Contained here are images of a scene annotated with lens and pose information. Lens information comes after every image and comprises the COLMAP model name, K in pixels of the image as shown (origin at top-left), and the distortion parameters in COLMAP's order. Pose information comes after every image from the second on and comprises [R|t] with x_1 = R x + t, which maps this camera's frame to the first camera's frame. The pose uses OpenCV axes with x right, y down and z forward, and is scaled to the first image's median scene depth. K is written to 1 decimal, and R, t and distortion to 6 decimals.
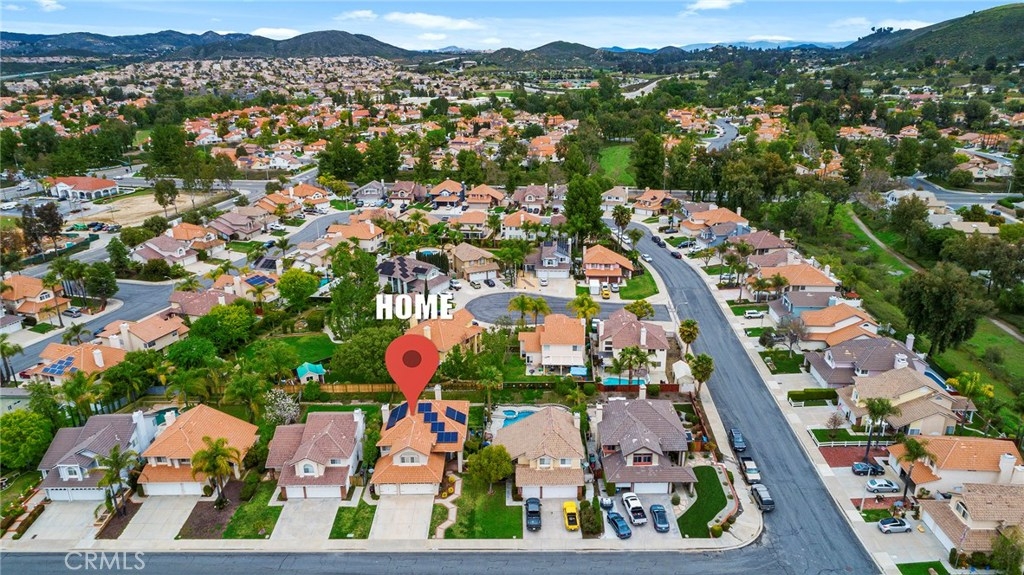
lens RADIAL K [[688.9, 0, 512.0], [0, 688.9, 287.5], [0, 0, 1]] dist [-0.009187, -0.000967]
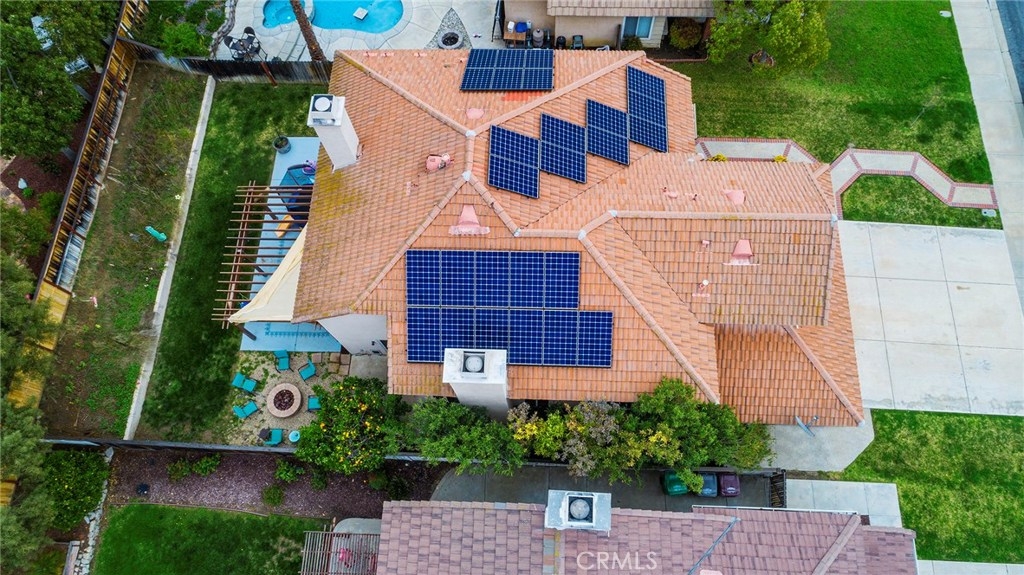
lens RADIAL K [[686.7, 0, 512.0], [0, 686.7, 287.5], [0, 0, 1]] dist [-0.003824, 0.000711]
pose [[0.047330, -0.933693, 0.354932, -0.240374], [0.349996, 0.348306, 0.869589, 0.016718], [-0.935555, 0.083067, 0.343274, 0.980518]]
